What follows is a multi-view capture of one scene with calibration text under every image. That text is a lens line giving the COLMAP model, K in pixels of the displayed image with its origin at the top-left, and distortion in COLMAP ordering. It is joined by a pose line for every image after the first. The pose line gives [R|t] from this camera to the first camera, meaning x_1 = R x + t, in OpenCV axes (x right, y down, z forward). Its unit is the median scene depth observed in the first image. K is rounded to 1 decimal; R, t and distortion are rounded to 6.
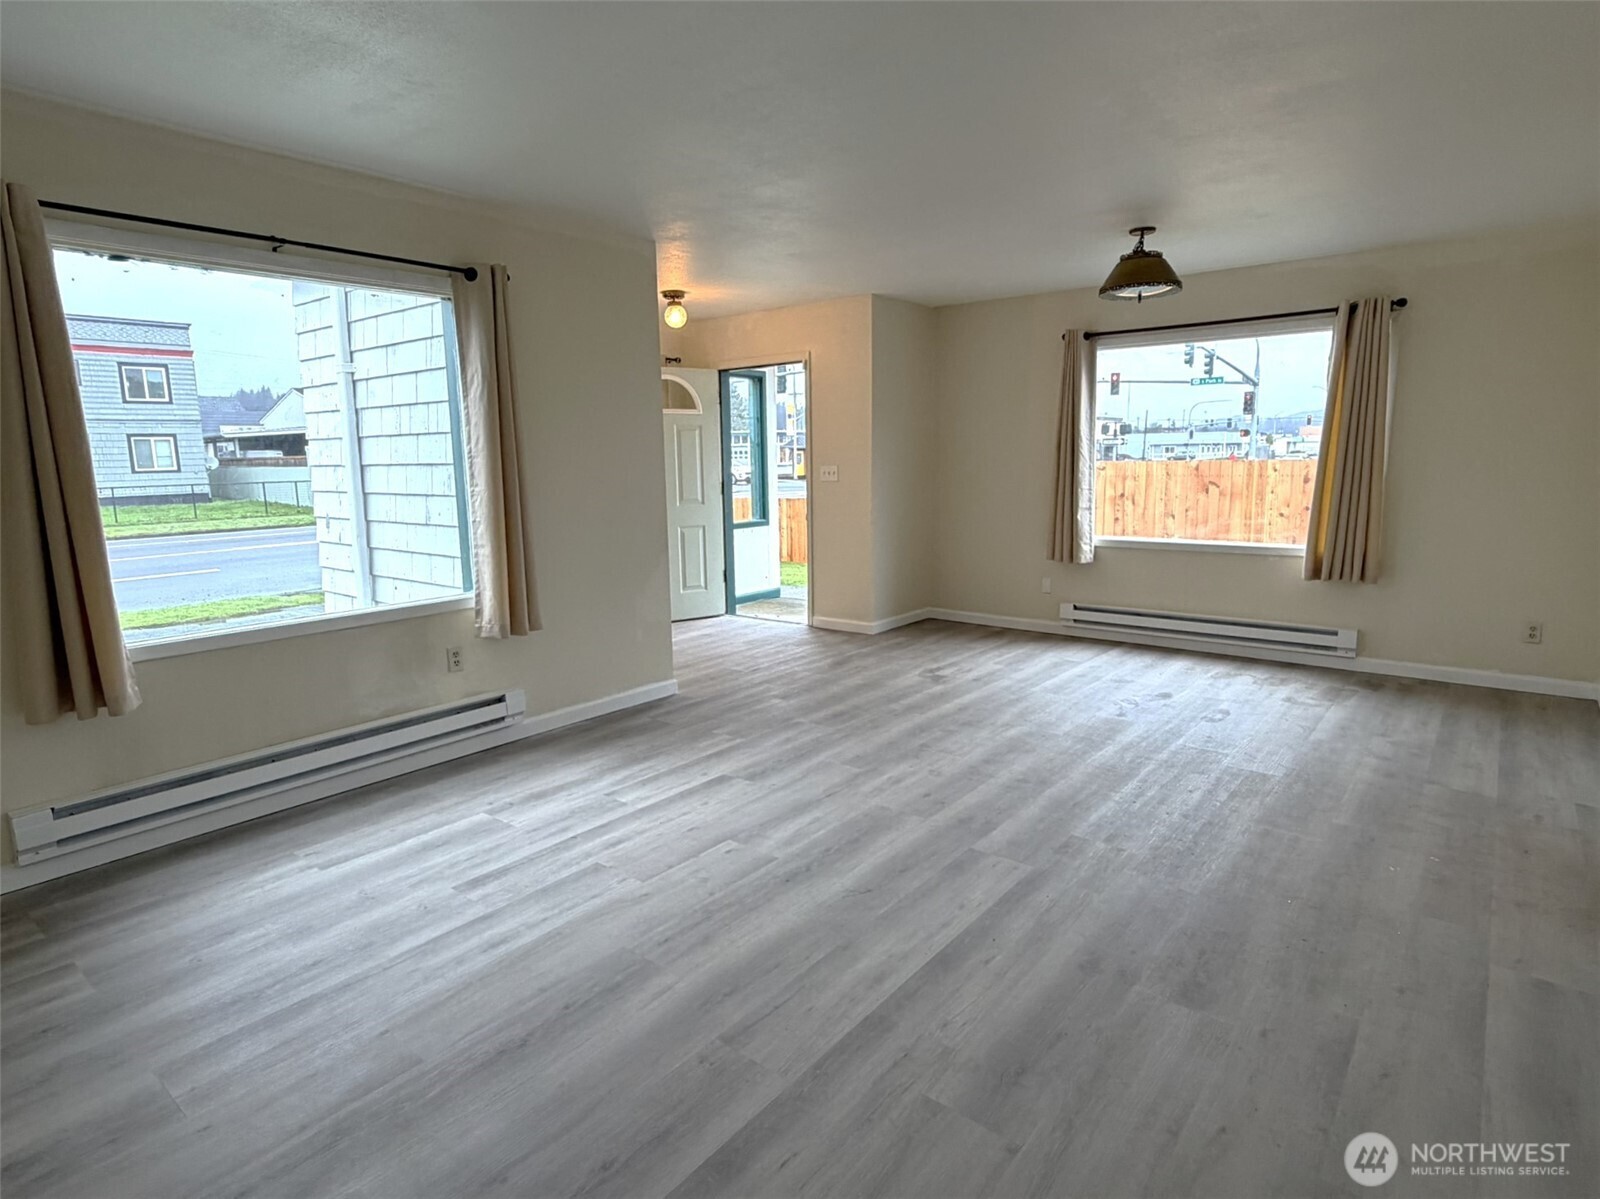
lens RADIAL K [[873.1, 0, 800.0], [0, 873.1, 599.5], [0, 0, 1]] dist [-0.003102, -0.001651]
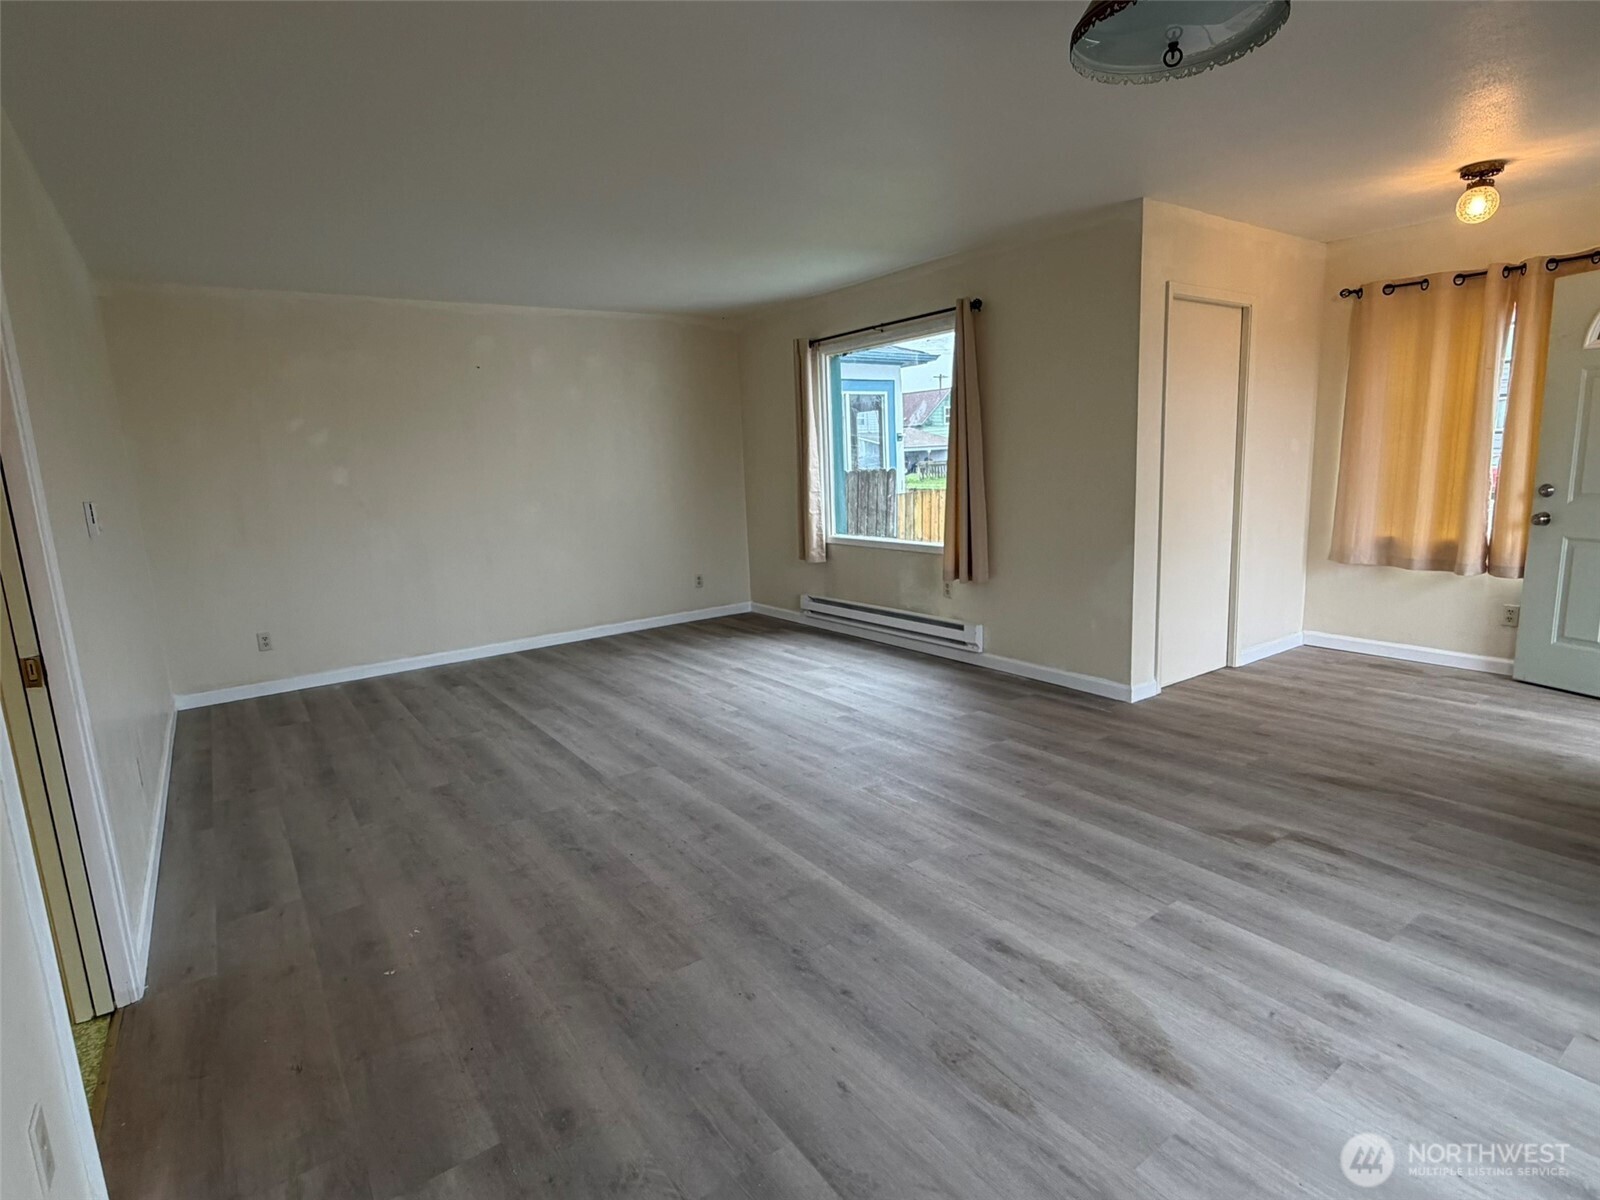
lens RADIAL K [[834.8, 0, 800.0], [0, 834.8, 600.0], [0, 0, 1]] dist [-0.000704, -0.000718]
pose [[-0.268291, 0.192594, -0.943889, 1.118712], [-0.114298, 0.966526, 0.229701, -0.232677], [0.956533, 0.169511, -0.237298, 1.287466]]
